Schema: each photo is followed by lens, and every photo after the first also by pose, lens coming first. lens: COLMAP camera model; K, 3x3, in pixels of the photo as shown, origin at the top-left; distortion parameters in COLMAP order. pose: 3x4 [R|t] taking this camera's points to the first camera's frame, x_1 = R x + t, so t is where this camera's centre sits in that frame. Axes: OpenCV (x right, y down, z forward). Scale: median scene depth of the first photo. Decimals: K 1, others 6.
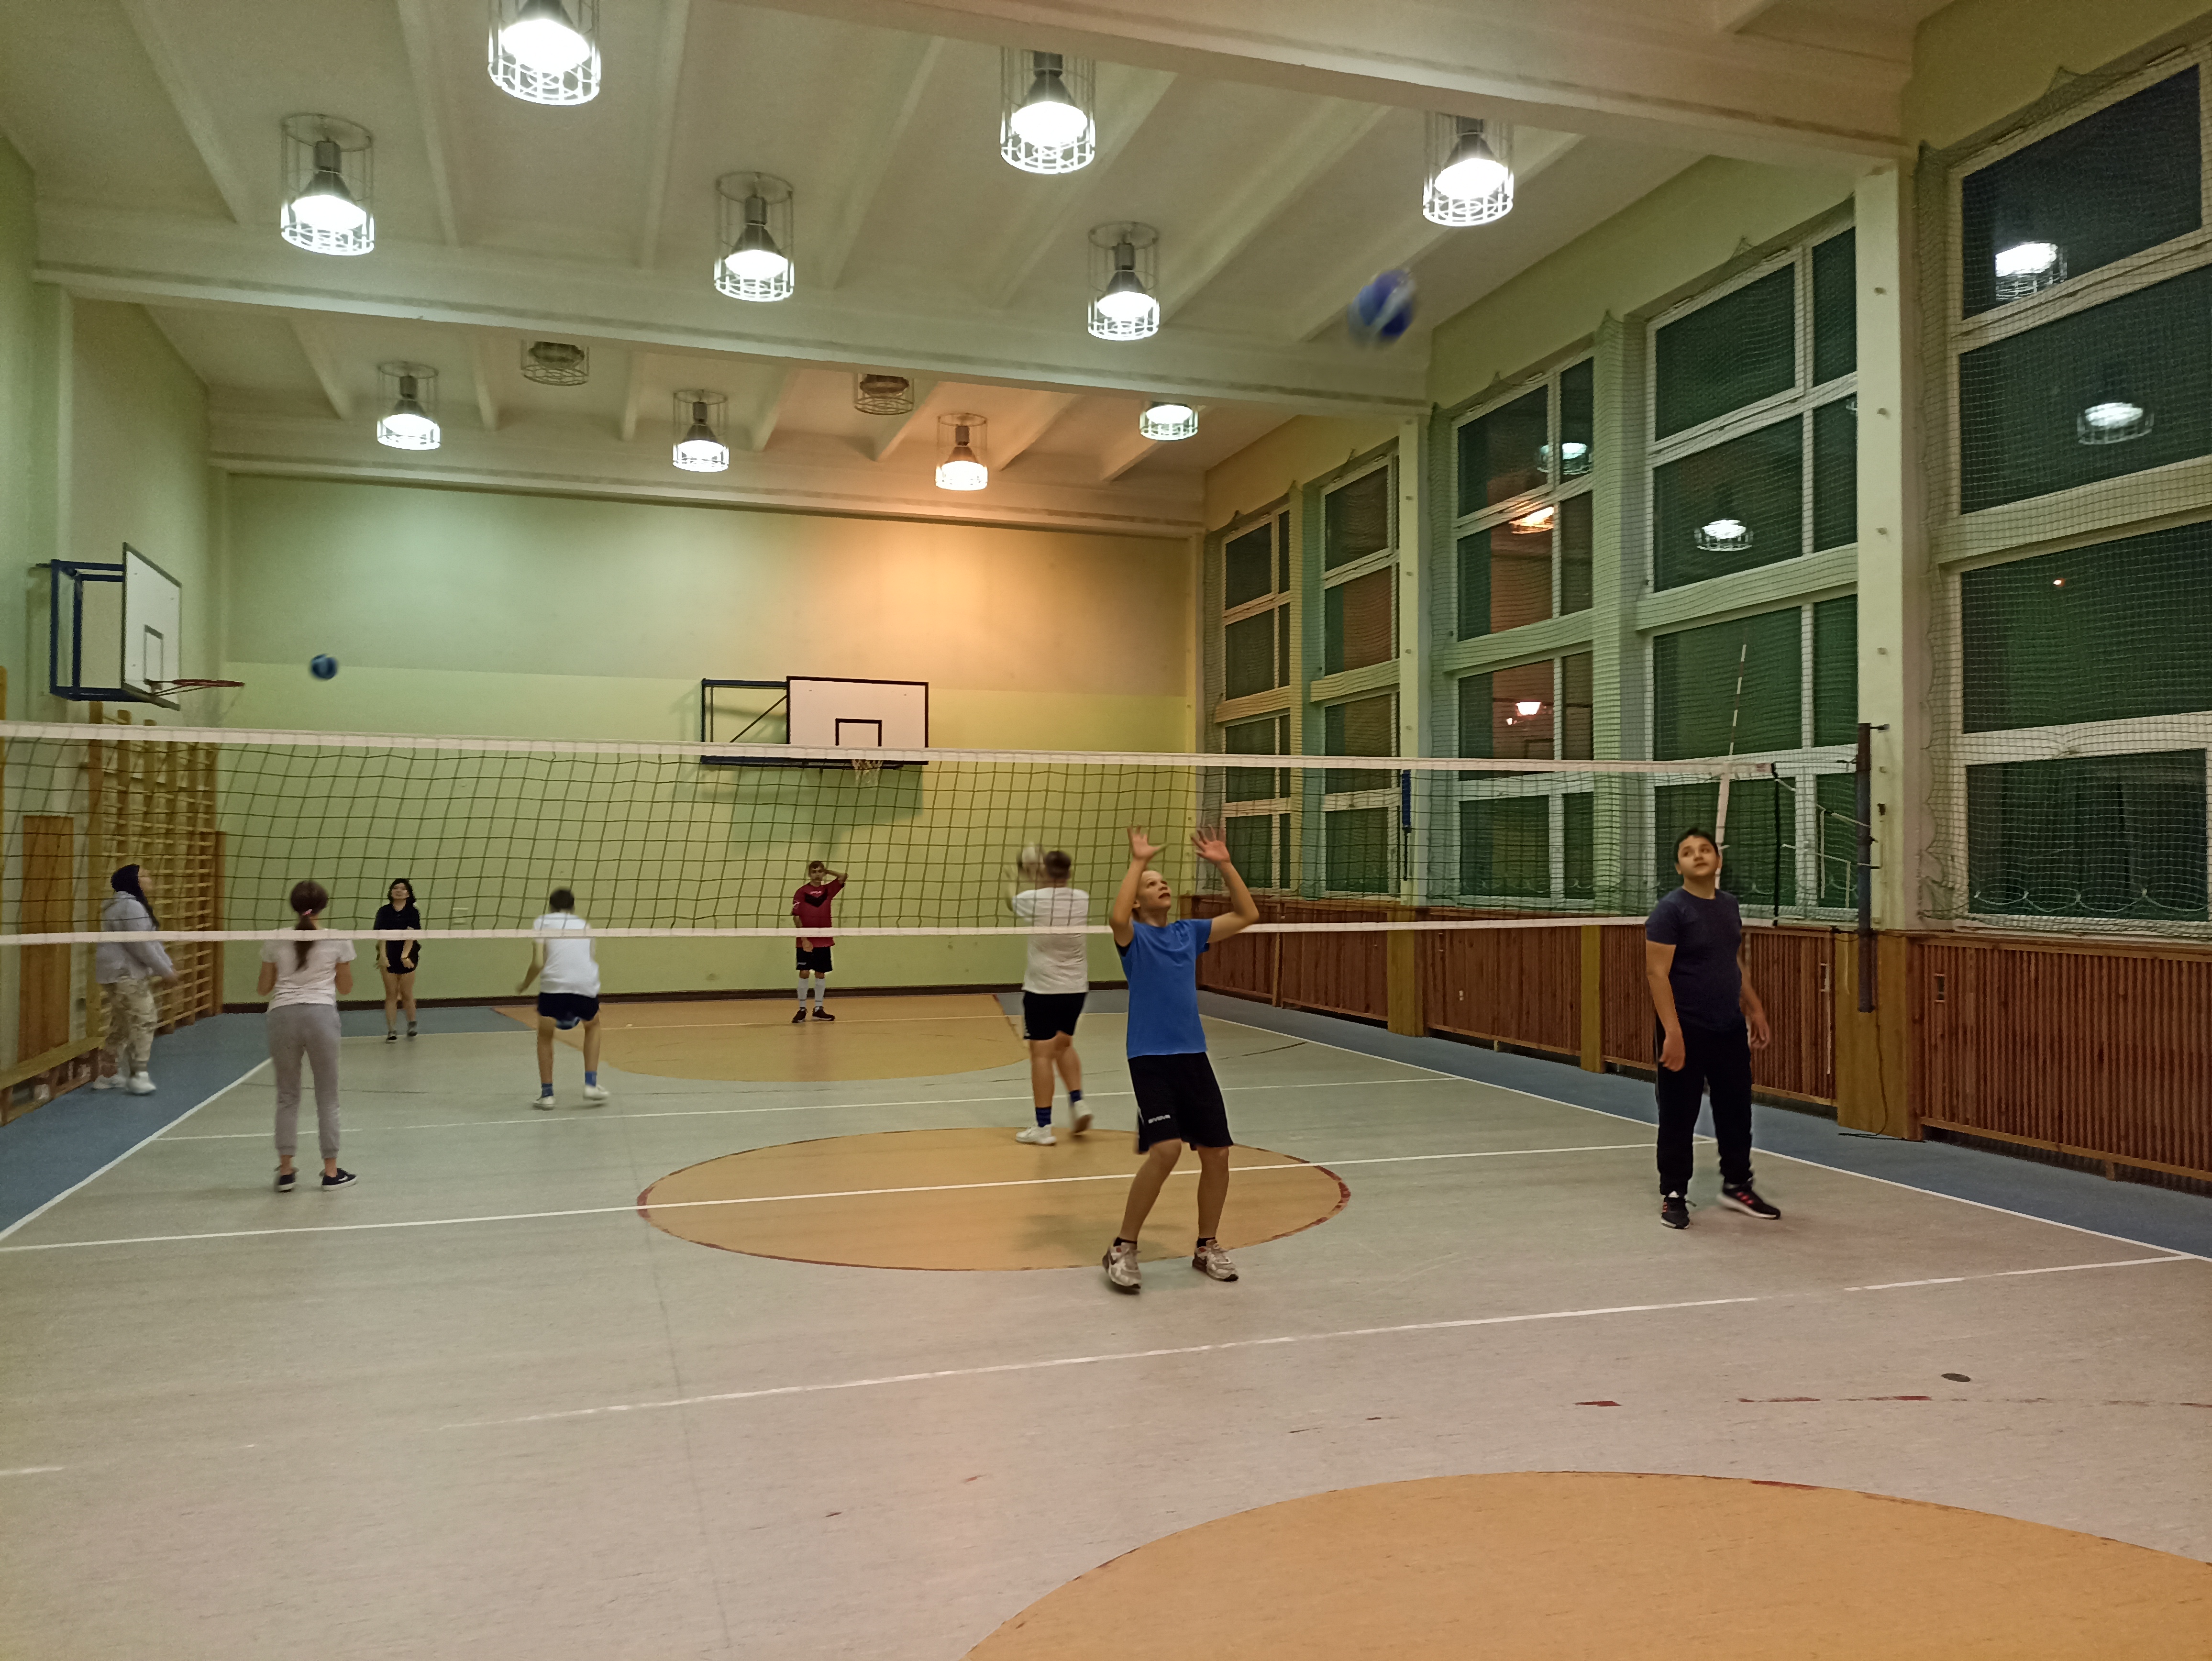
lens RADIAL K [[1623.5, 0, 1106.0], [0, 1623.5, 830.5], [0, 0, 1]] dist [0.041556, 0.001516]
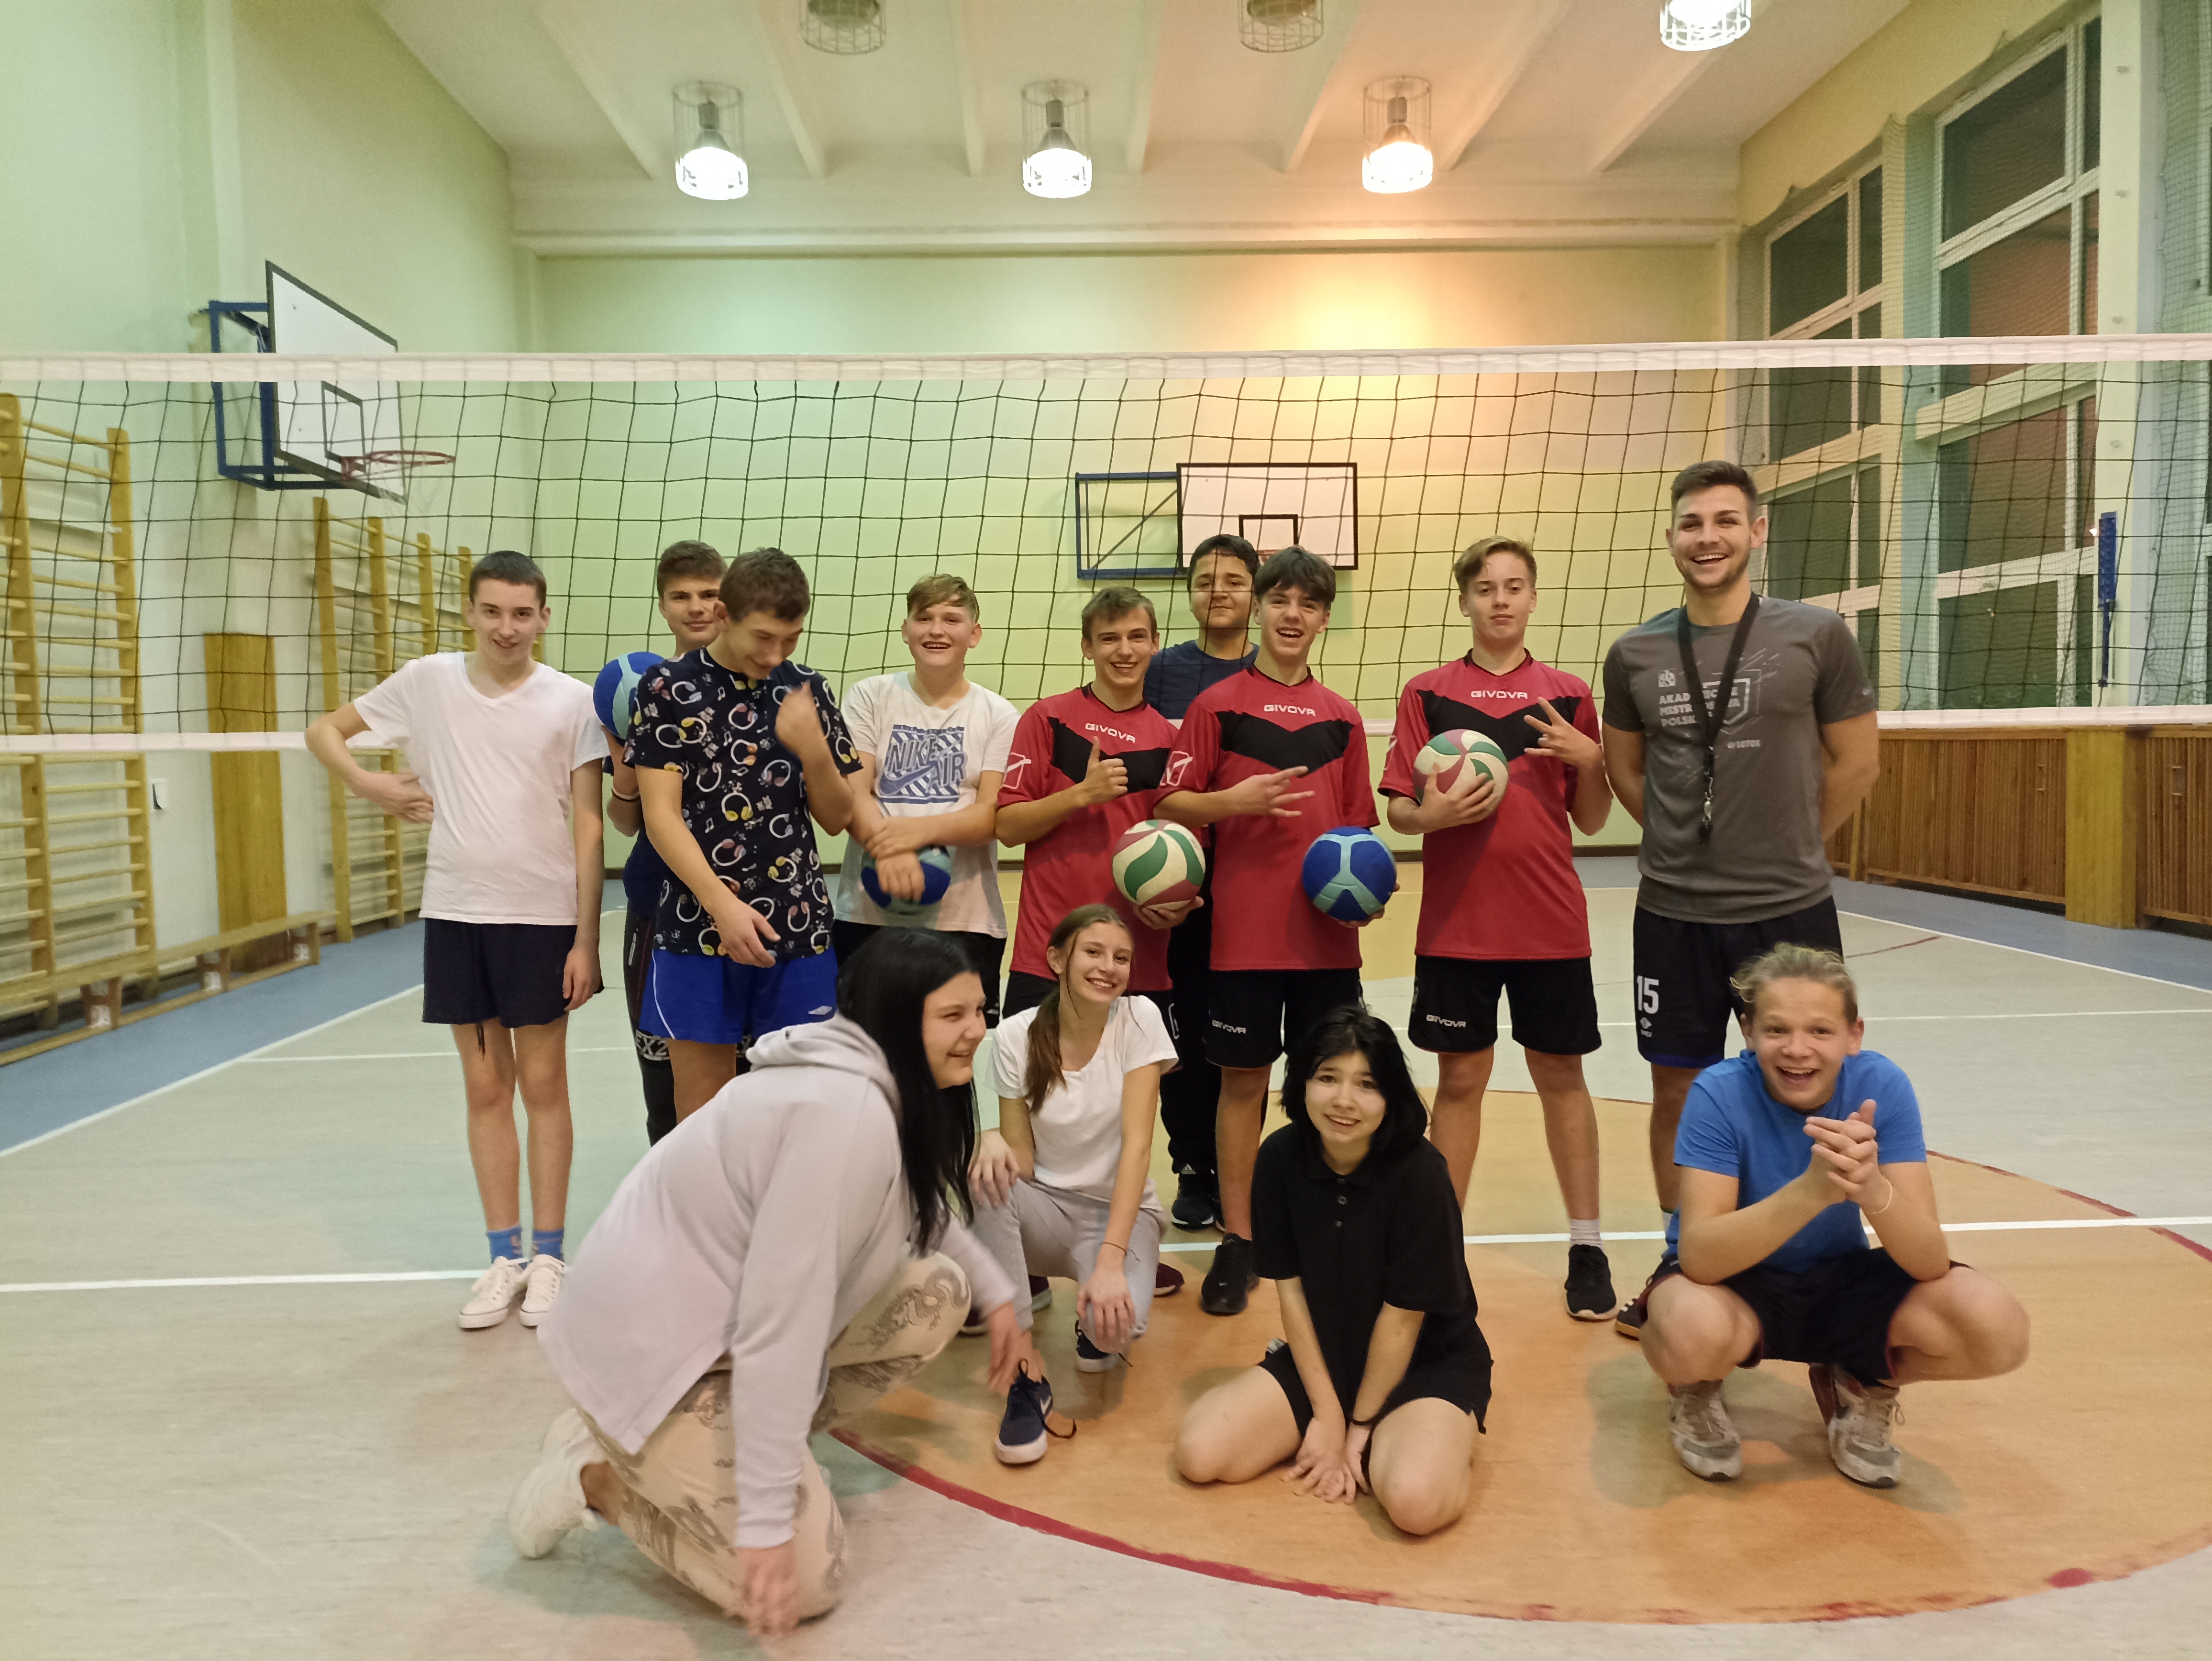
lens RADIAL K [[1623.5, 0, 1106.0], [0, 1623.5, 830.5], [0, 0, 1]] dist [0.041556, 0.001516]
pose [[0.962089, -0.003988, -0.272707, -0.014601], [0.025745, 0.996756, 0.076250, 0.024268], [0.271518, -0.080380, 0.959071, 0.233441]]
